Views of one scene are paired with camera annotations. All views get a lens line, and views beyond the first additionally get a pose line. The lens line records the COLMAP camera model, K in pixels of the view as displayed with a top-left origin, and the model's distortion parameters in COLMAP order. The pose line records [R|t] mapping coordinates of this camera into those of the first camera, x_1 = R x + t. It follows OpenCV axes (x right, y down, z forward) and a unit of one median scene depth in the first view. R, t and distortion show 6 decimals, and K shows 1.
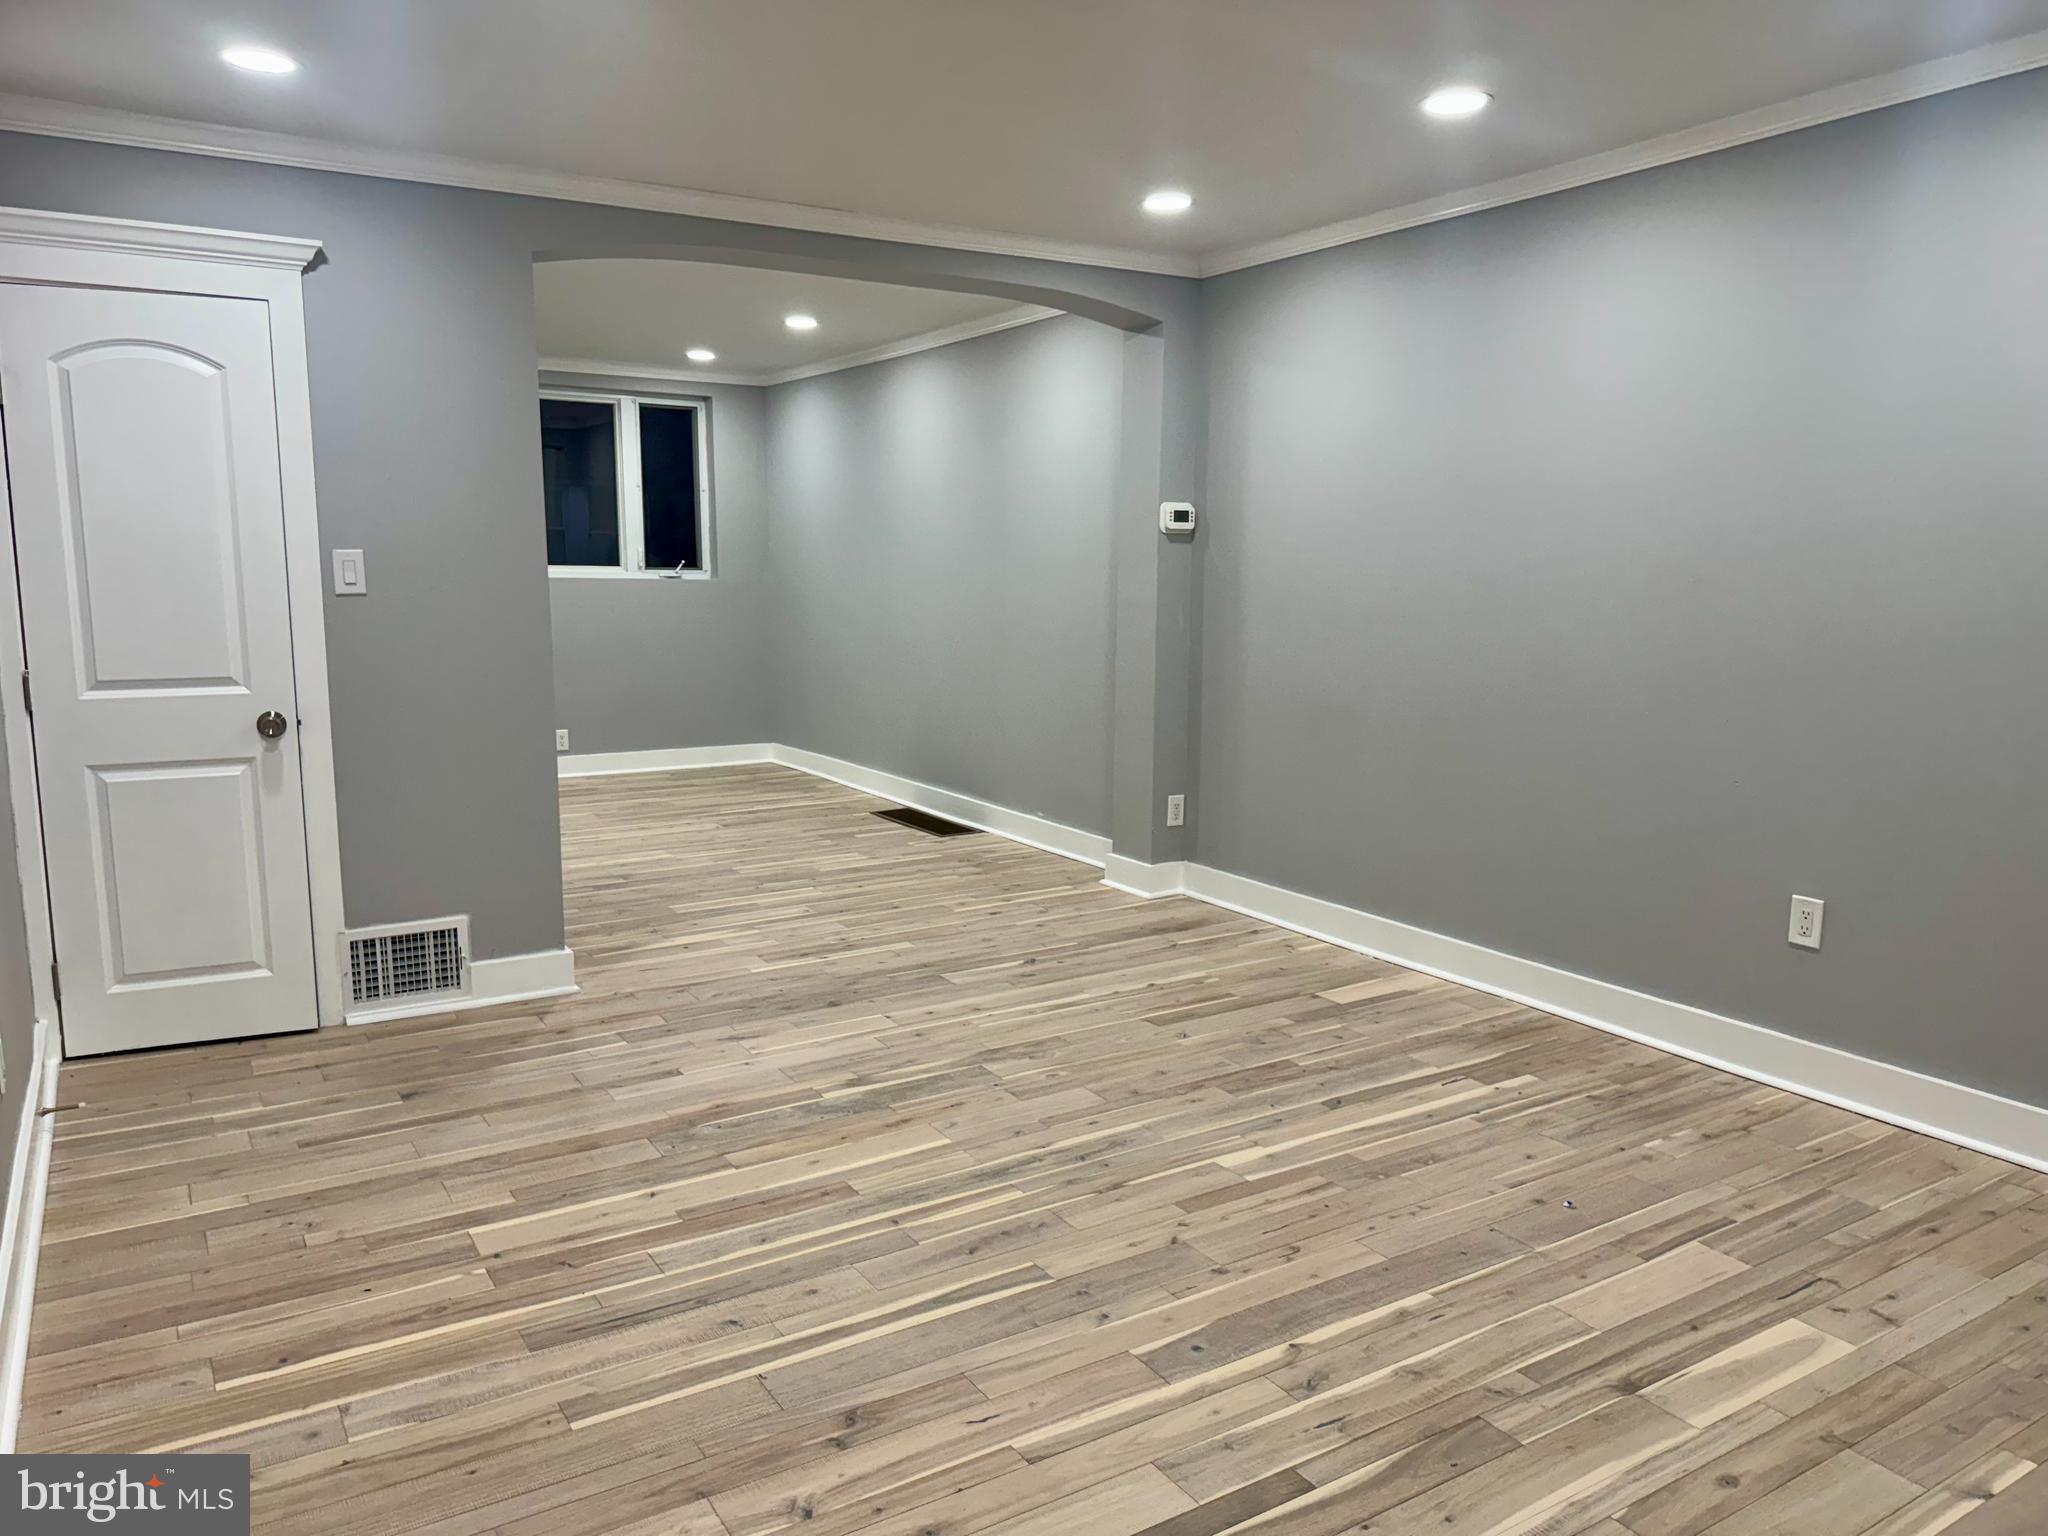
lens RADIAL K [[1426.5, 0, 1023.3], [0, 1426.5, 773.1], [0, 0, 1]] dist [0.152495, -0.285391]
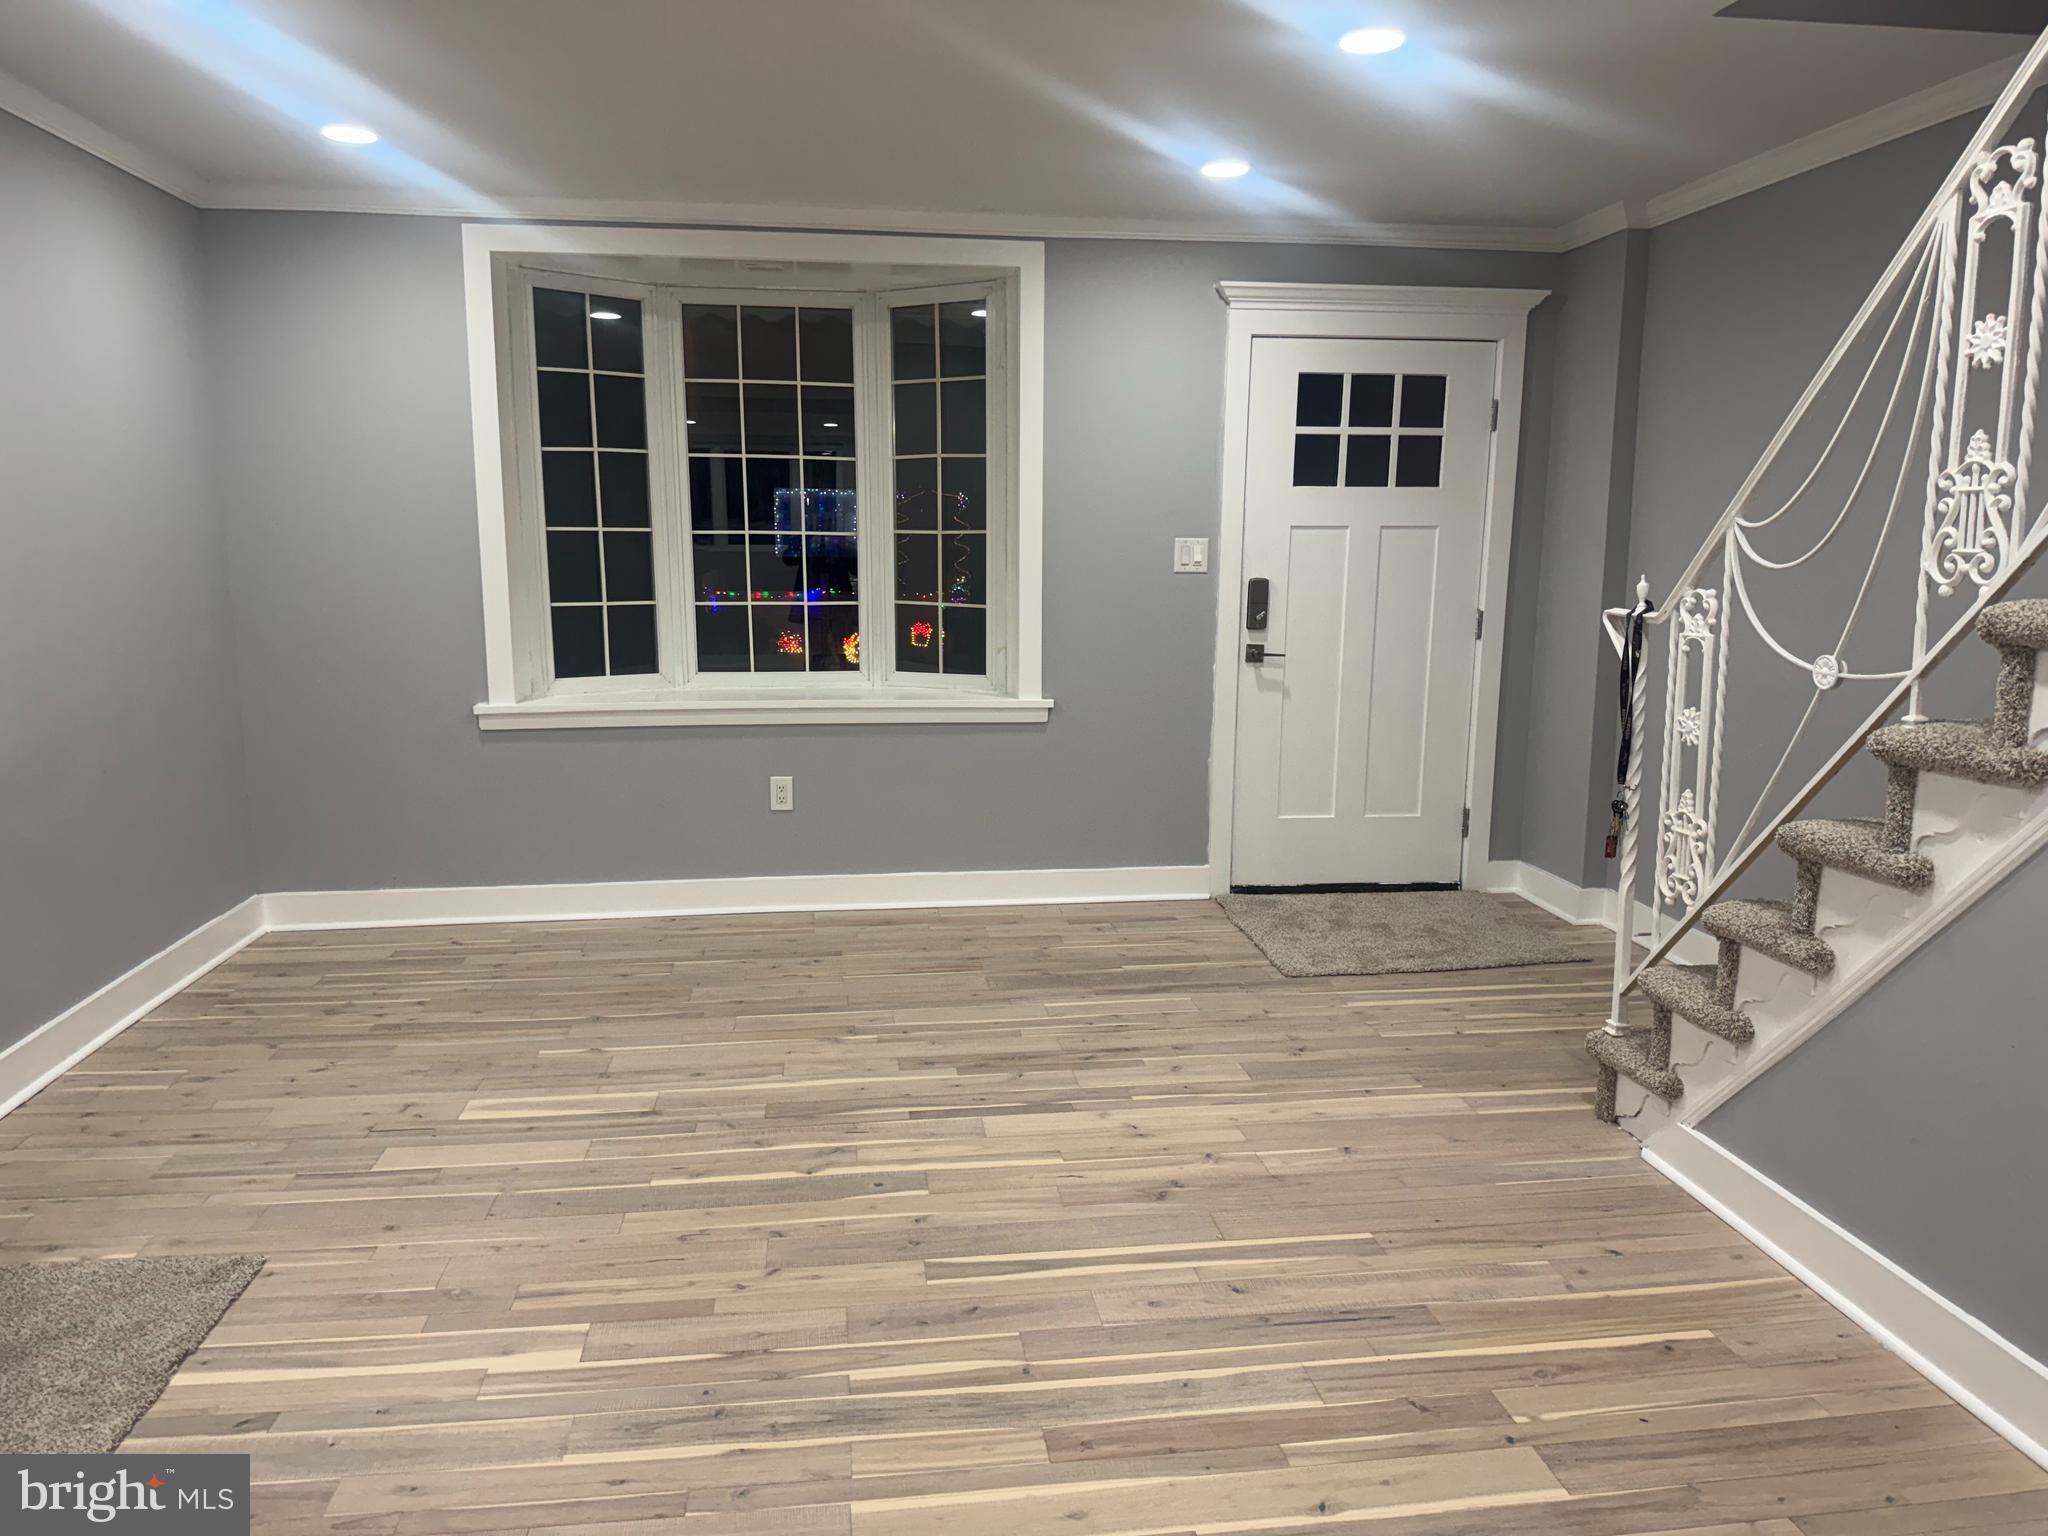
lens RADIAL K [[1432.2, 0, 1023.4], [0, 1432.2, 778.0], [0, 0, 1]] dist [0.127608, -0.219007]
pose [[-0.912573, -0.078975, 0.401214, -0.291049], [0.050446, 0.951934, 0.302120, -0.191991], [-0.405789, 0.295947, -0.864726, 1.200796]]
